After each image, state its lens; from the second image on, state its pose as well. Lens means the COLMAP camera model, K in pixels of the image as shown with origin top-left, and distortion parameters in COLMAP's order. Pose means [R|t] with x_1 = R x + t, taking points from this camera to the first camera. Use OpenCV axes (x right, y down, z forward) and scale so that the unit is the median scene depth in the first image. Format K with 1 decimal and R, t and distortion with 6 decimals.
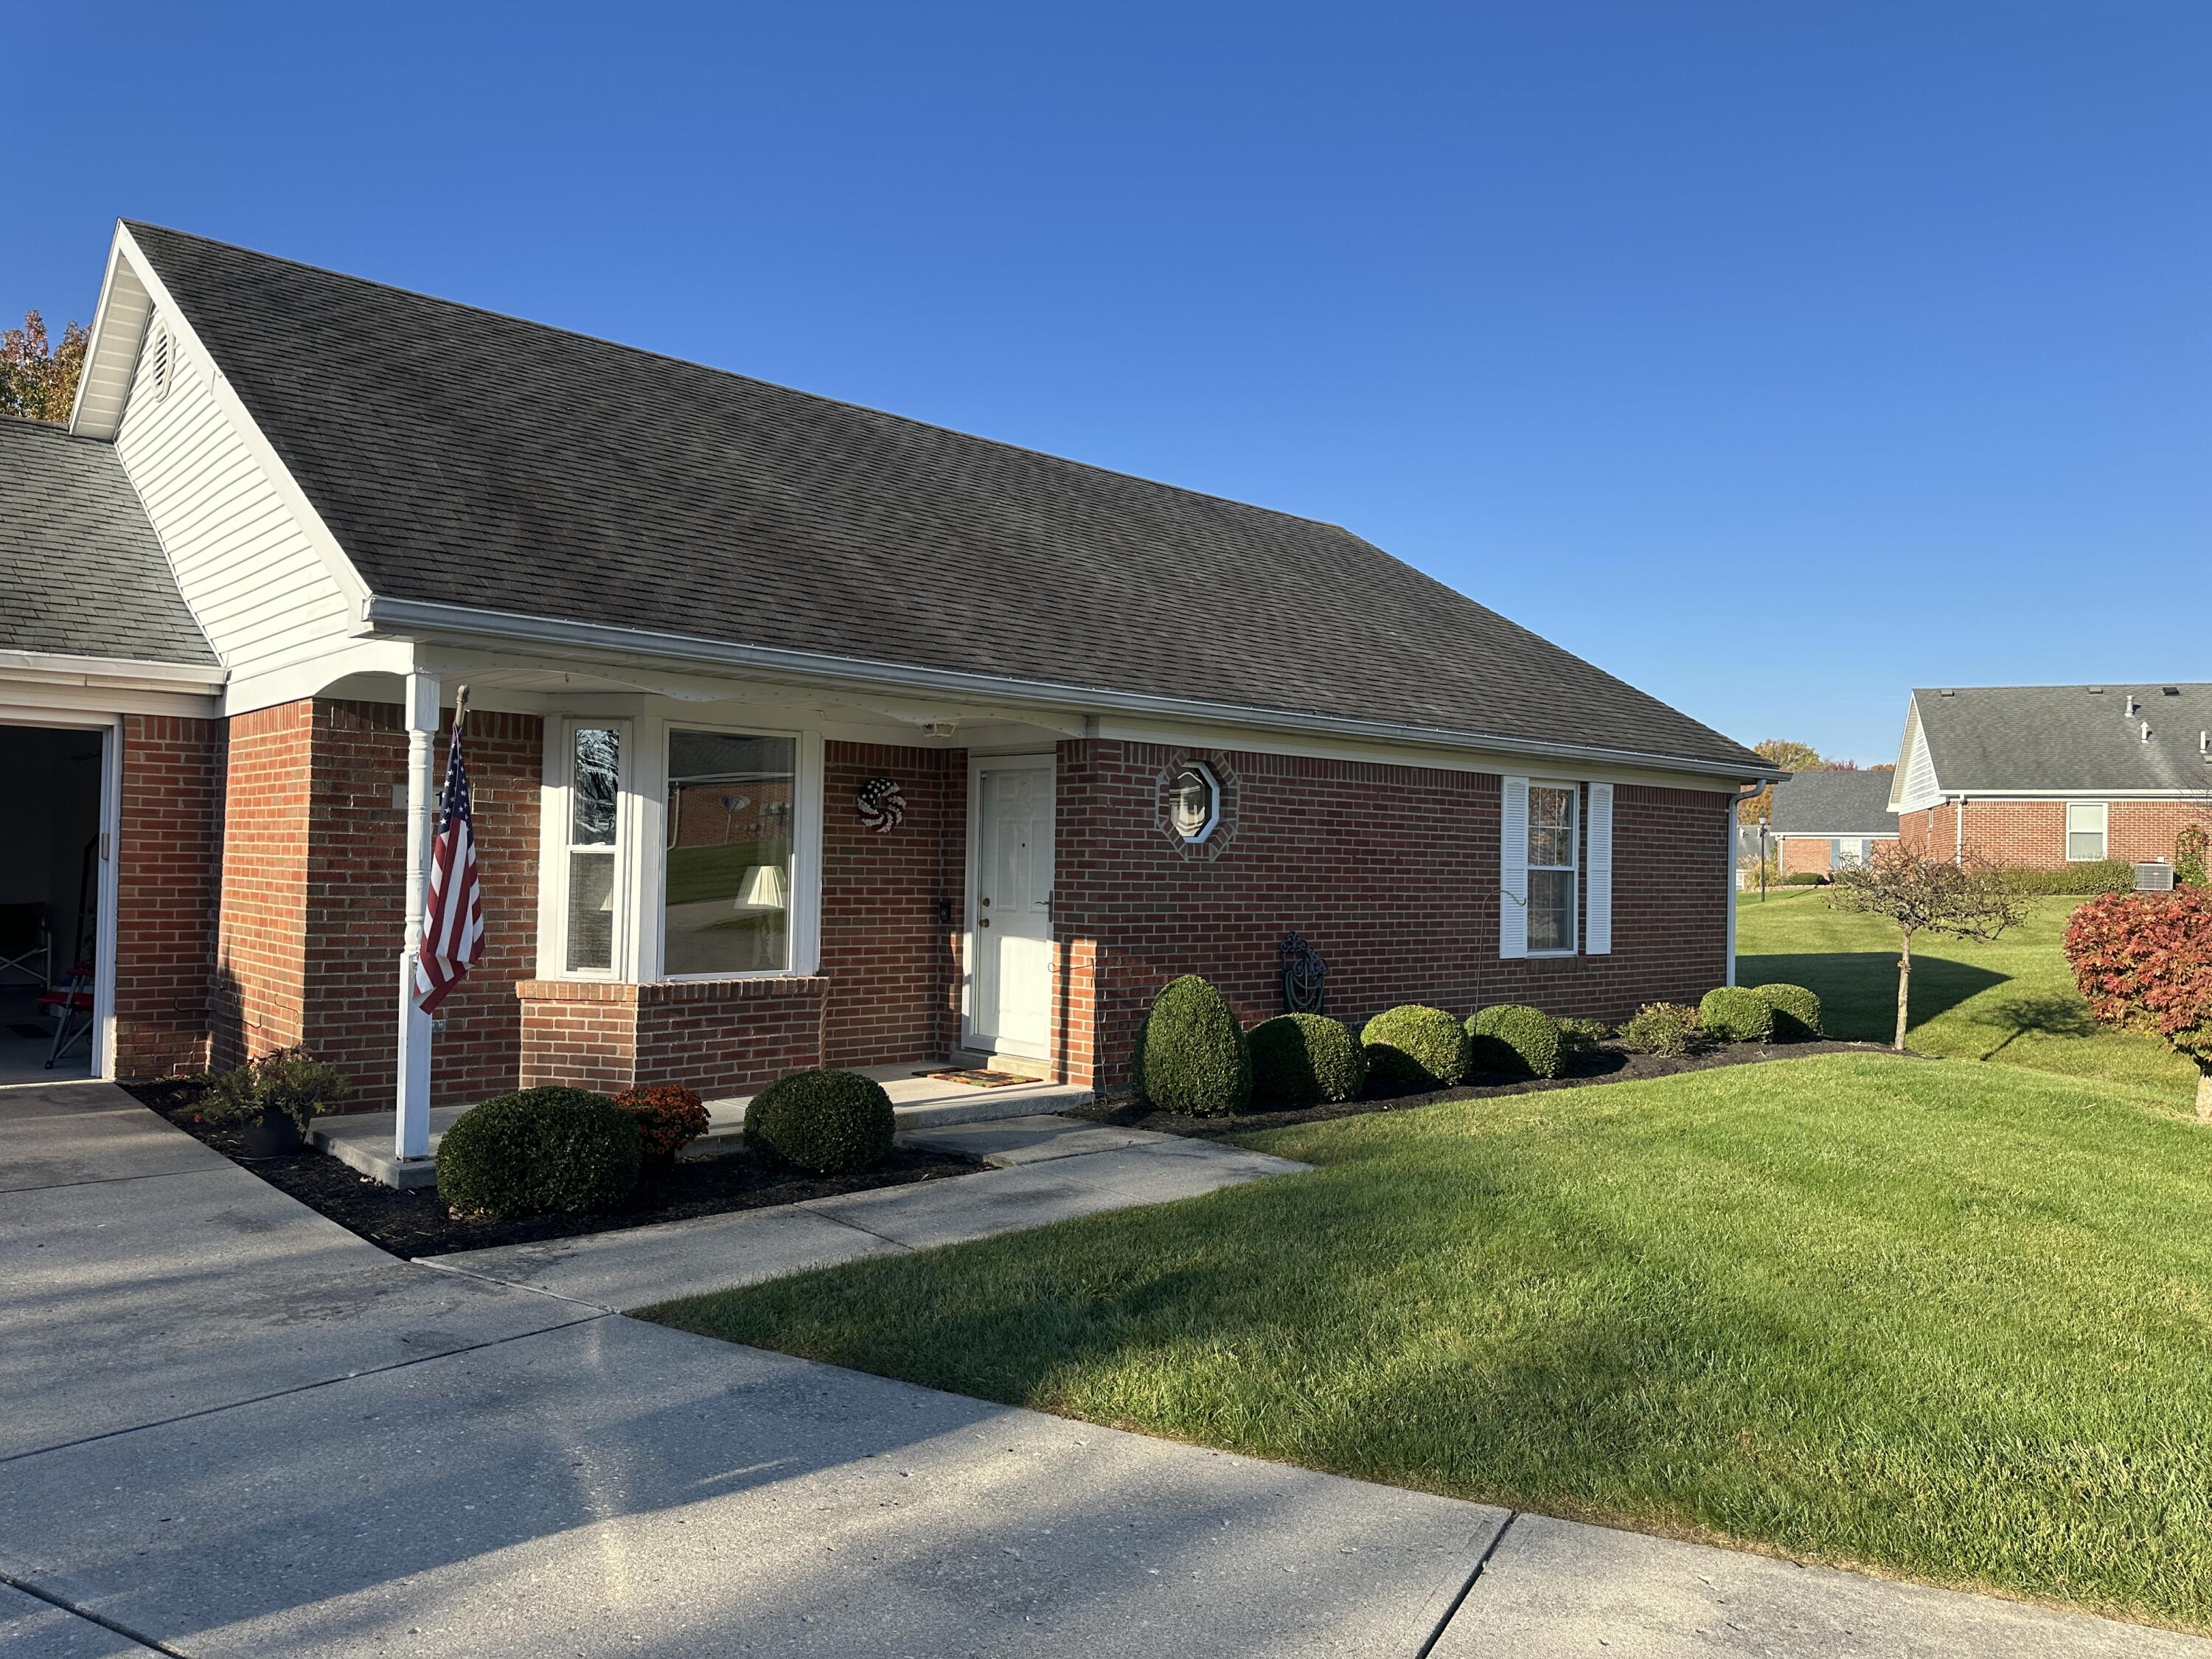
lens RADIAL K [[1558.4, 0, 1104.8], [0, 1558.4, 832.7], [0, 0, 1]] dist [0.071689, -0.102926]
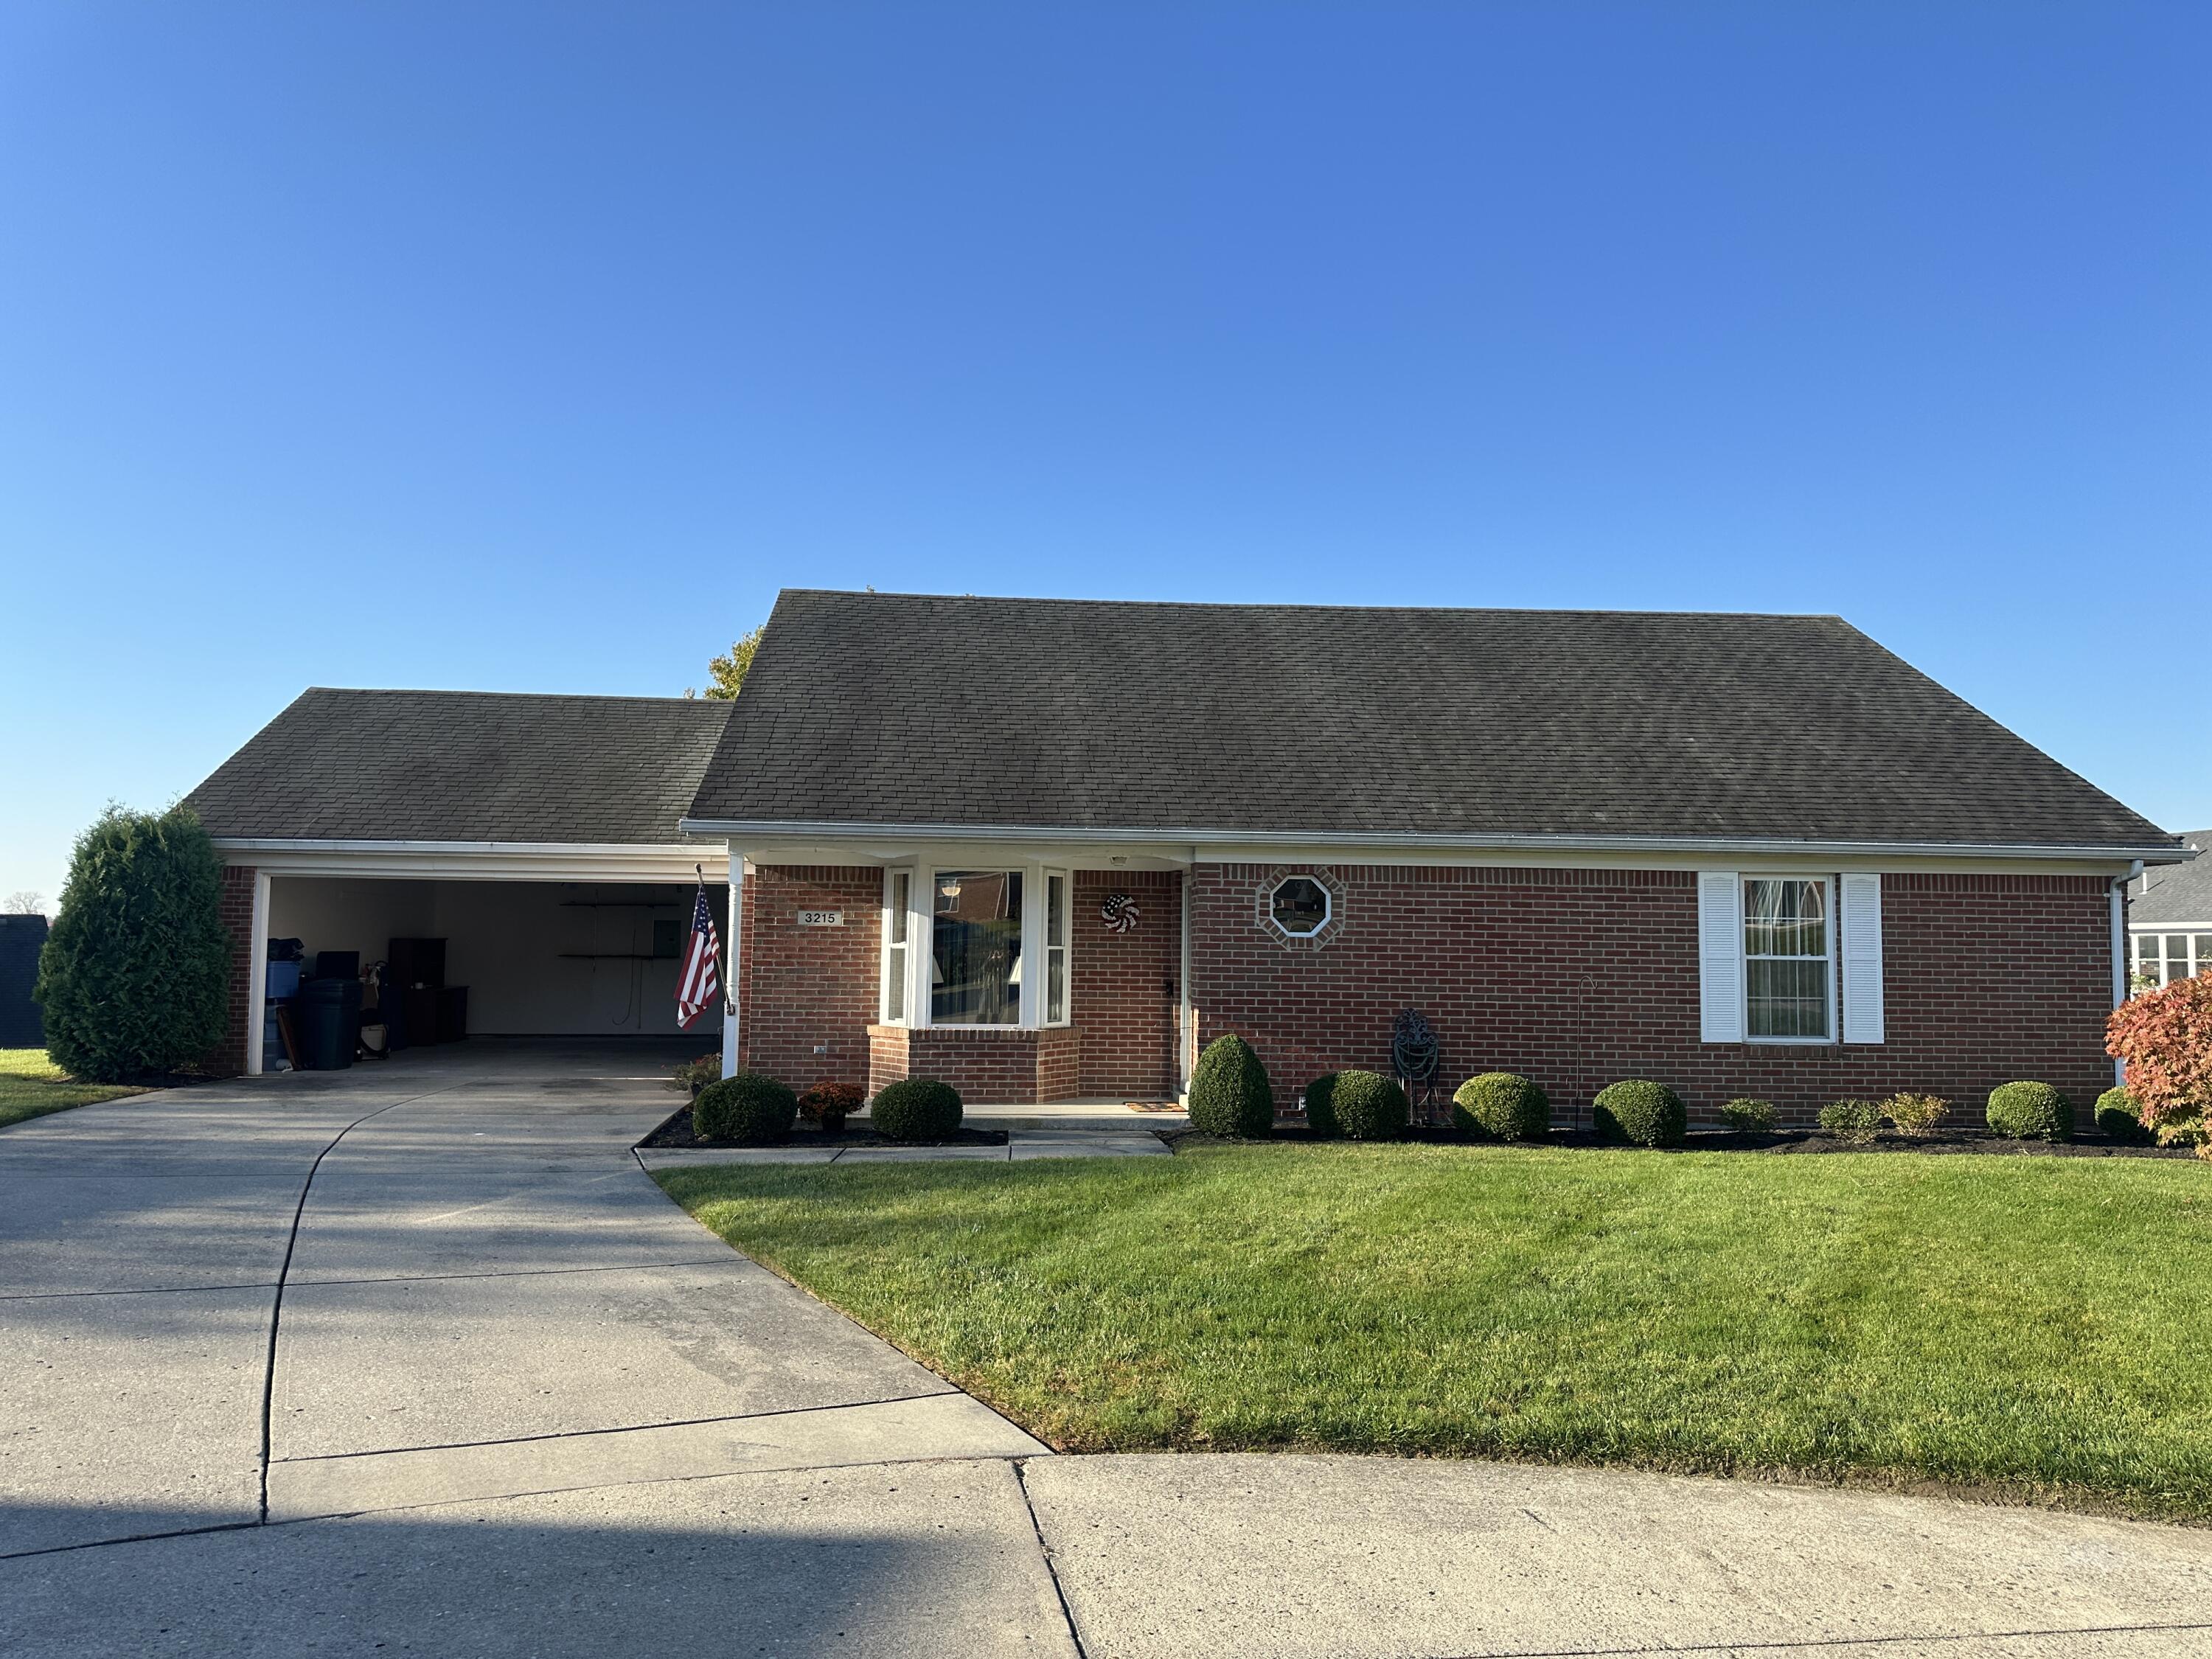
lens RADIAL K [[1558.4, 0, 1109.2], [0, 1558.4, 828.7], [0, 0, 1]] dist [0.071689, -0.102926]
pose [[0.784423, -0.055600, -0.617730, 0.737709], [0.013826, 0.997294, -0.072206, 0.008053], [0.620073, 0.048099, 0.783069, -0.129894]]
